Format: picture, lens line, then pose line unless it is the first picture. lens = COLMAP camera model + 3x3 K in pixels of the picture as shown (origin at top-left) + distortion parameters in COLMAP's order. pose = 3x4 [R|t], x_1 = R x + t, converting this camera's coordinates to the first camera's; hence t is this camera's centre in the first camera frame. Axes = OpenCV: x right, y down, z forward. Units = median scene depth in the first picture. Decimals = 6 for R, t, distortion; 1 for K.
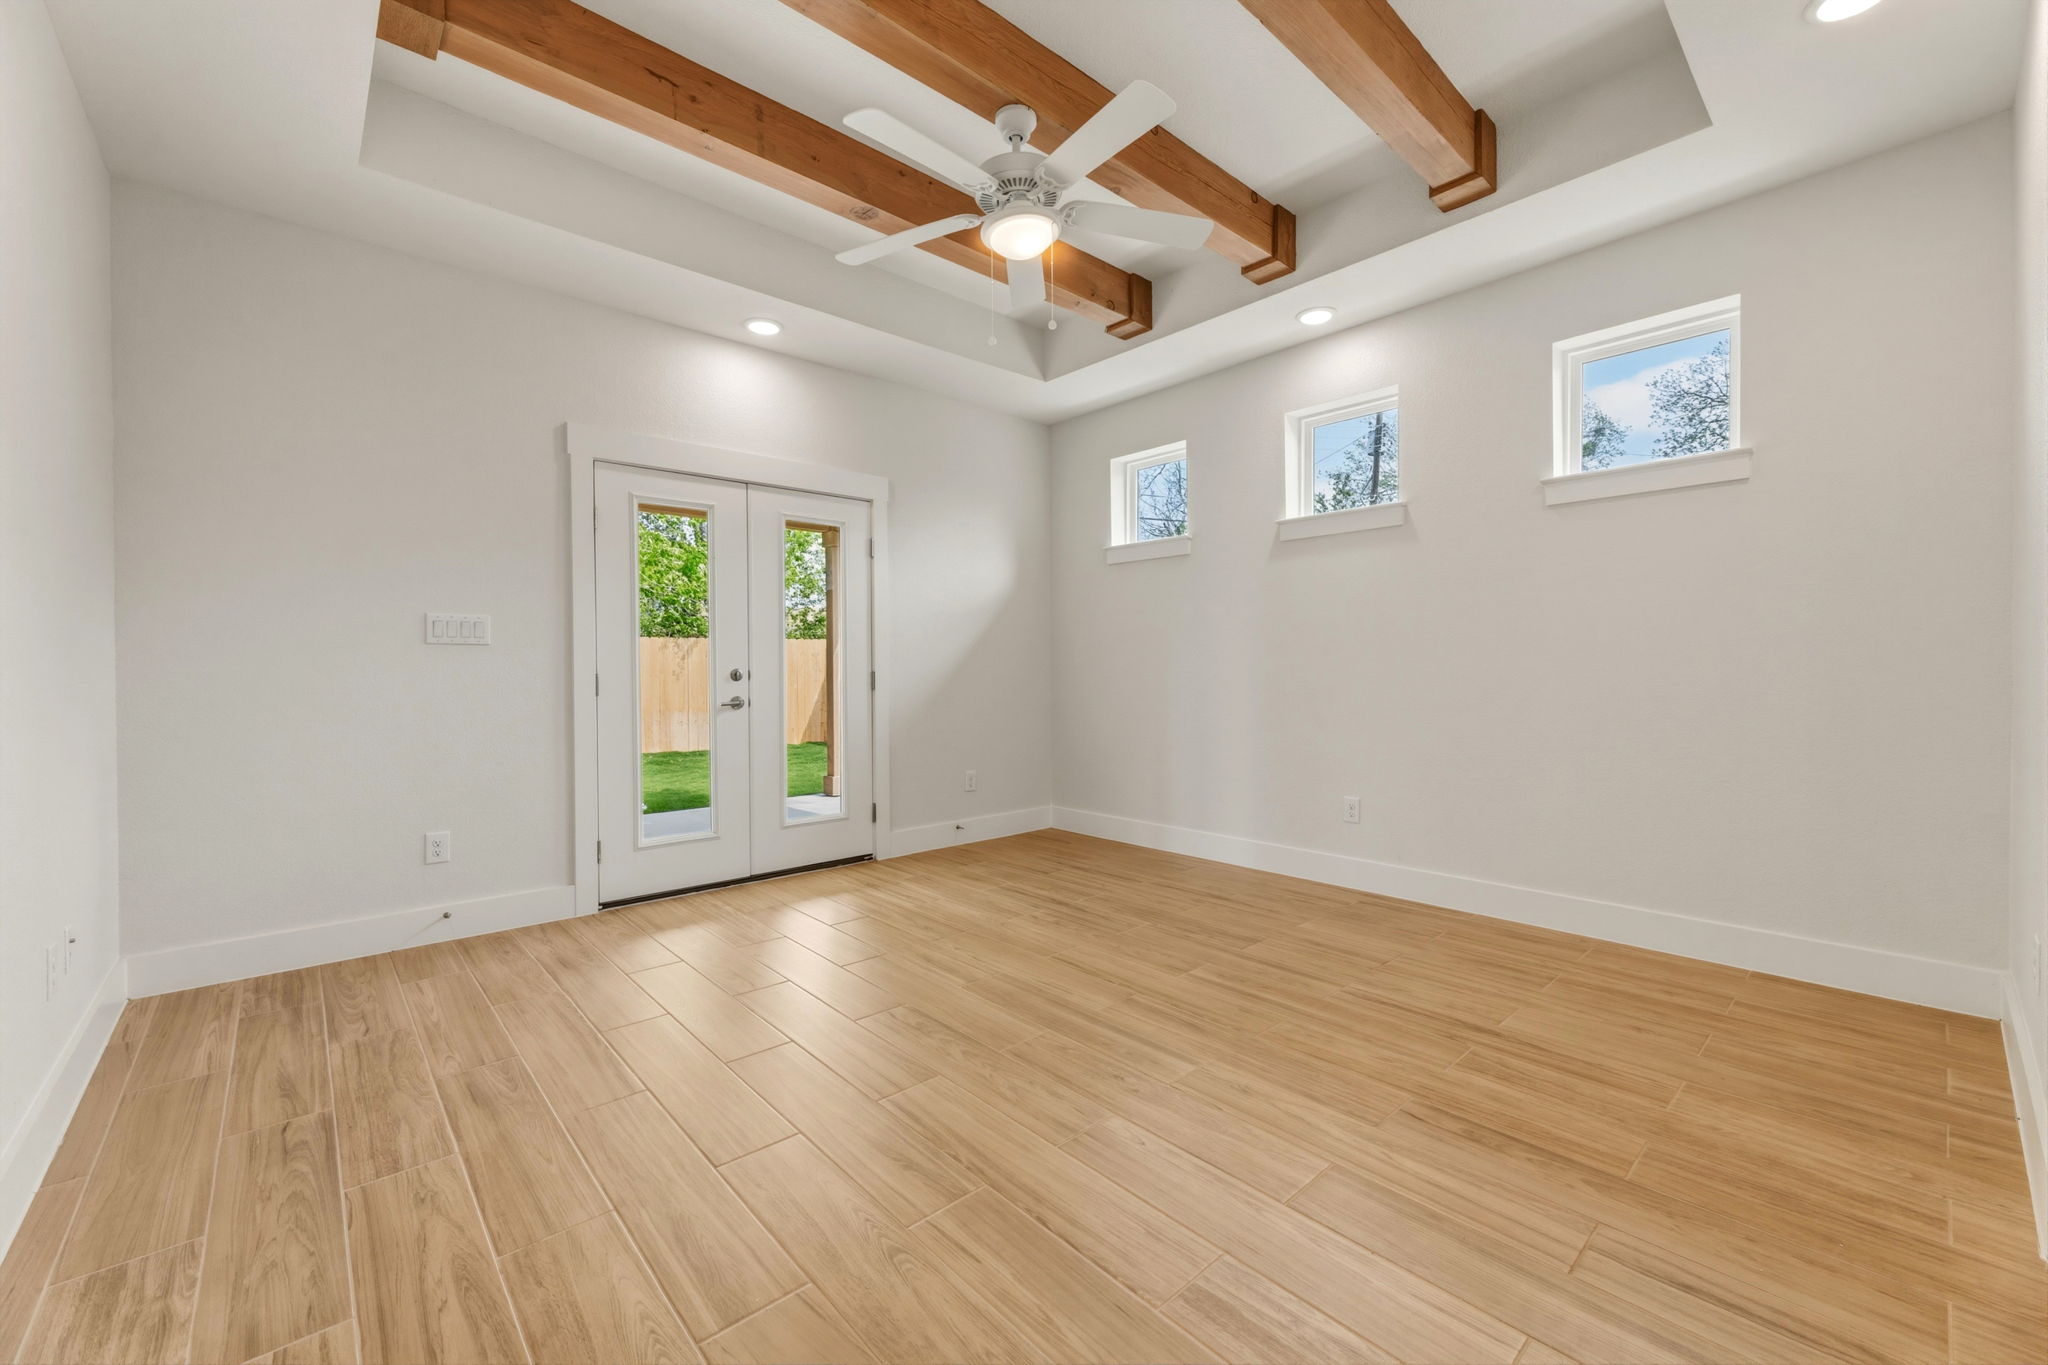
lens RADIAL K [[819.9, 0, 1025.2], [0, 819.9, 680.8], [0, 0, 1]] dist [0.000930, -0.000356]
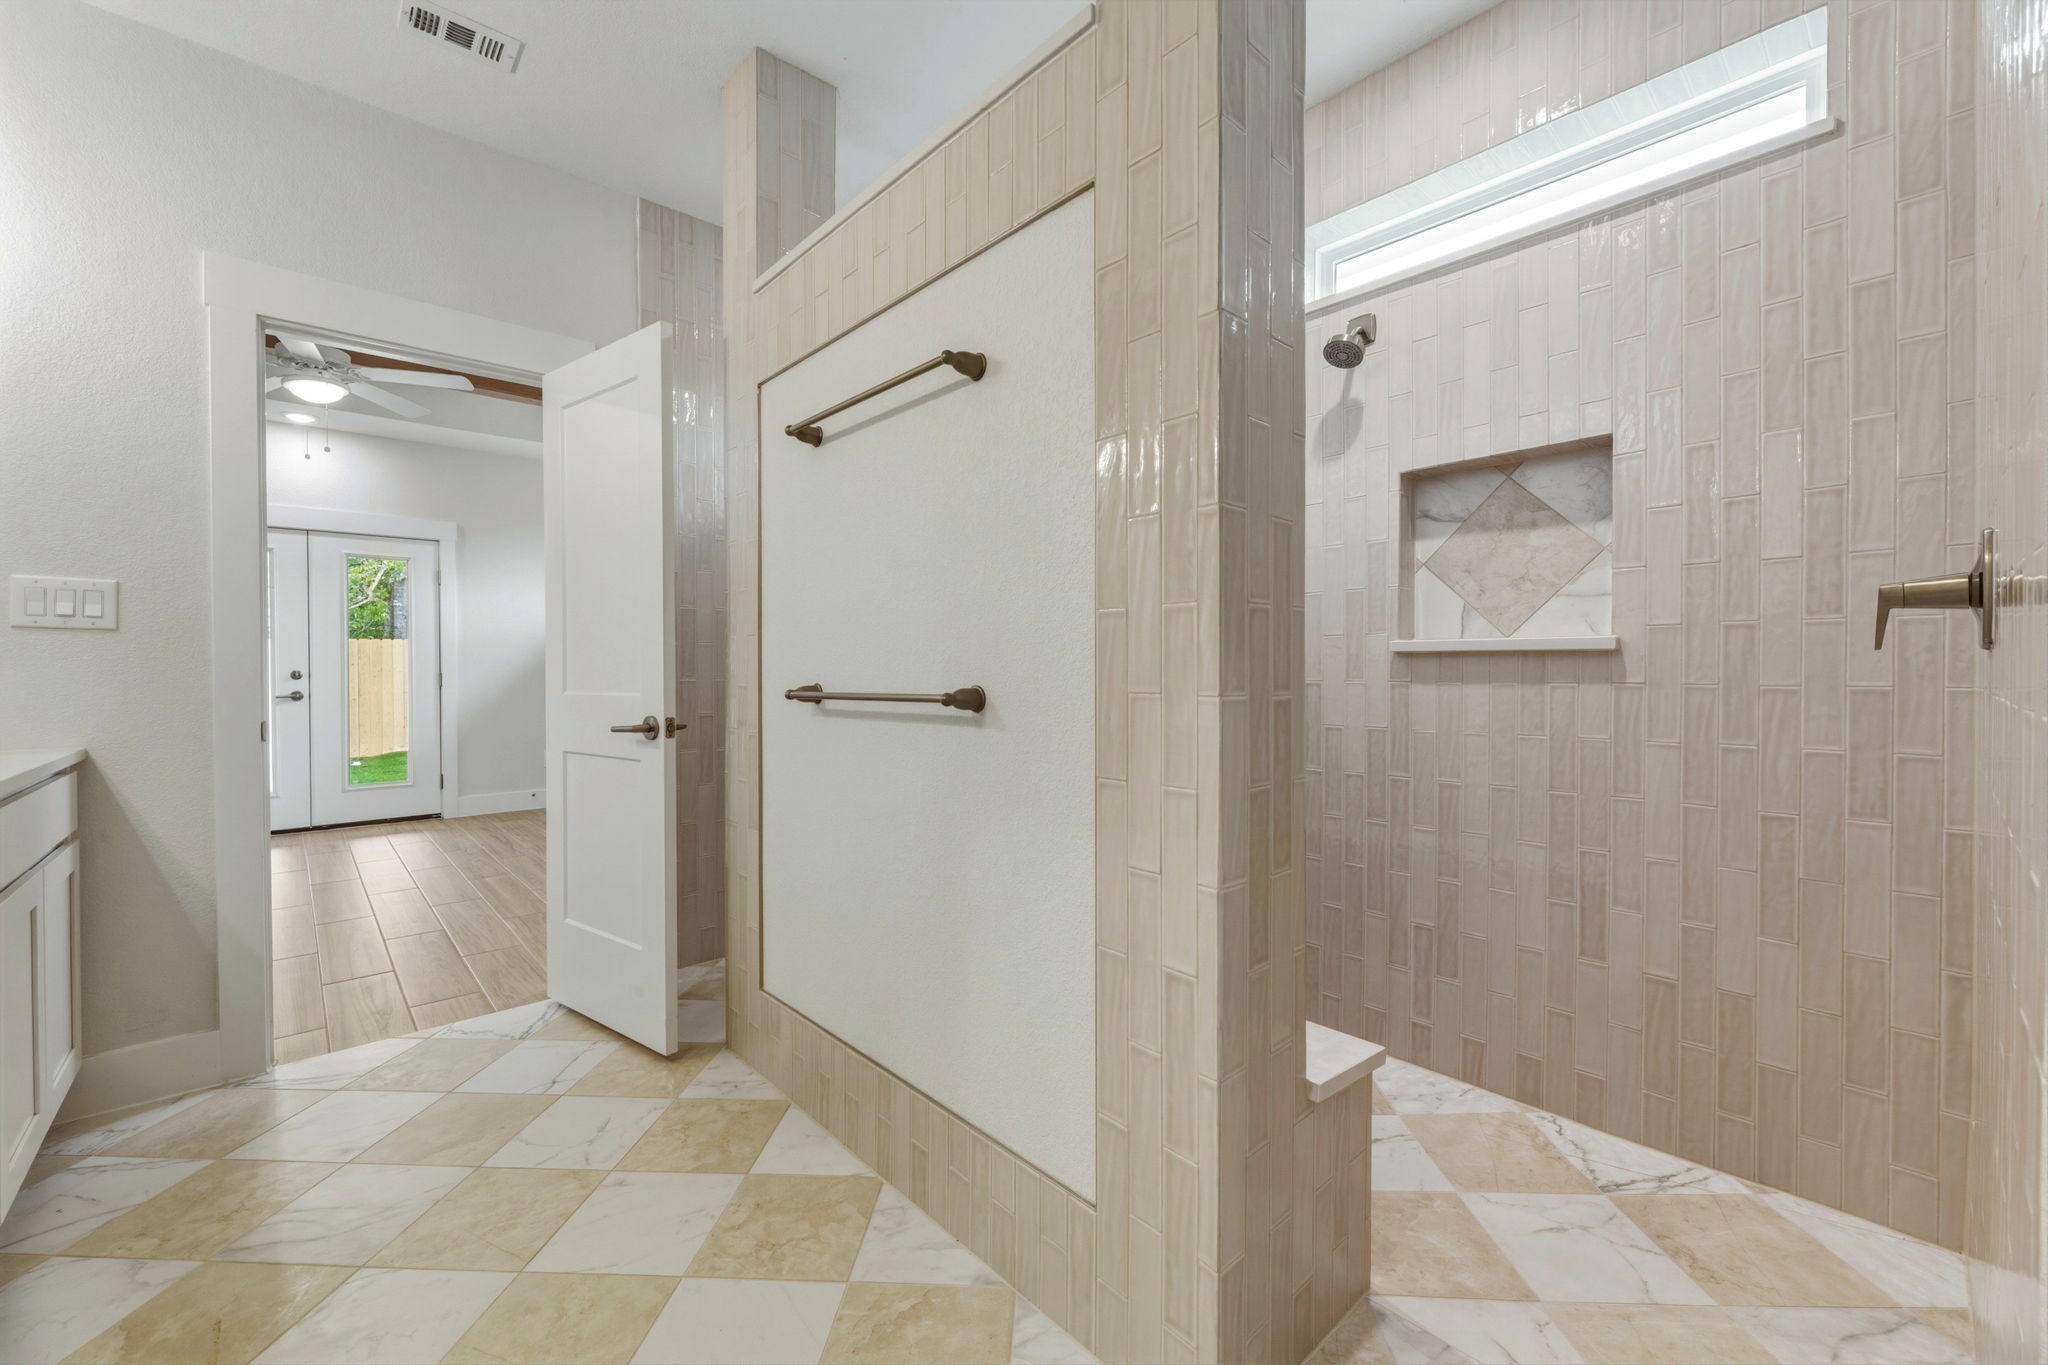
lens RADIAL K [[819.9, 0, 1023.1], [0, 819.9, 676.3], [0, 0, 1]] dist [0.000930, -0.000356]
pose [[0.999932, 0.011375, -0.002646, 1.074994], [-0.011363, 0.999925, 0.004568, -0.031772], [0.002698, -0.004537, 0.999986, -0.422628]]
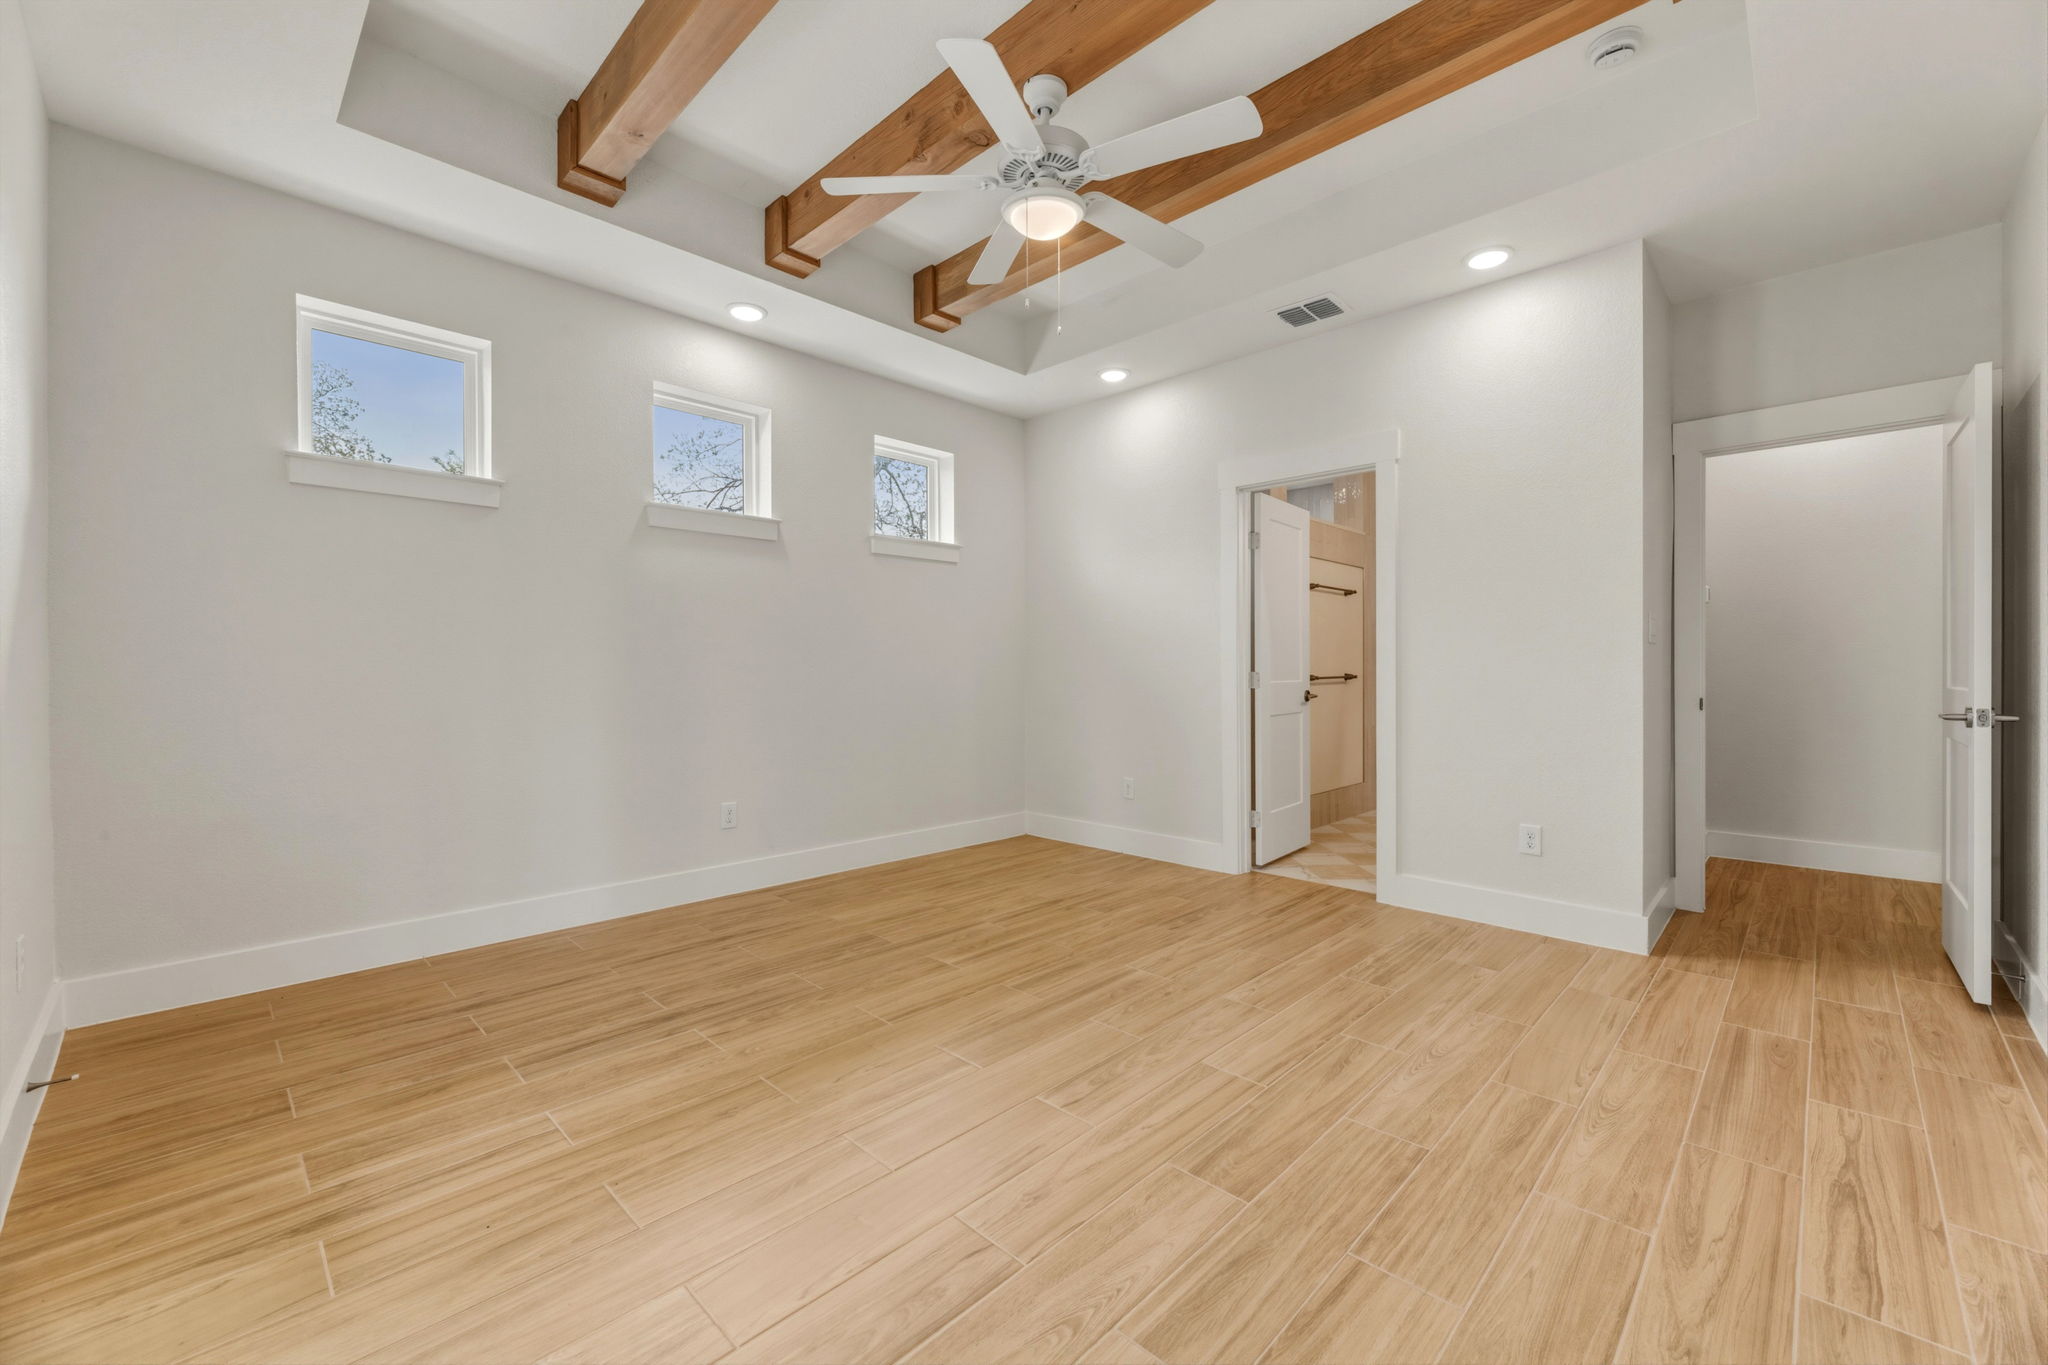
lens RADIAL K [[819.9, 0, 1034.7], [0, 819.9, 681.0], [0, 0, 1]] dist [0.000930, -0.000356]
pose [[-0.071854, -0.006734, 0.997392, -0.778697], [0.016346, 0.999835, 0.007928, -0.008256], [-0.997281, 0.016873, -0.071732, 0.886893]]
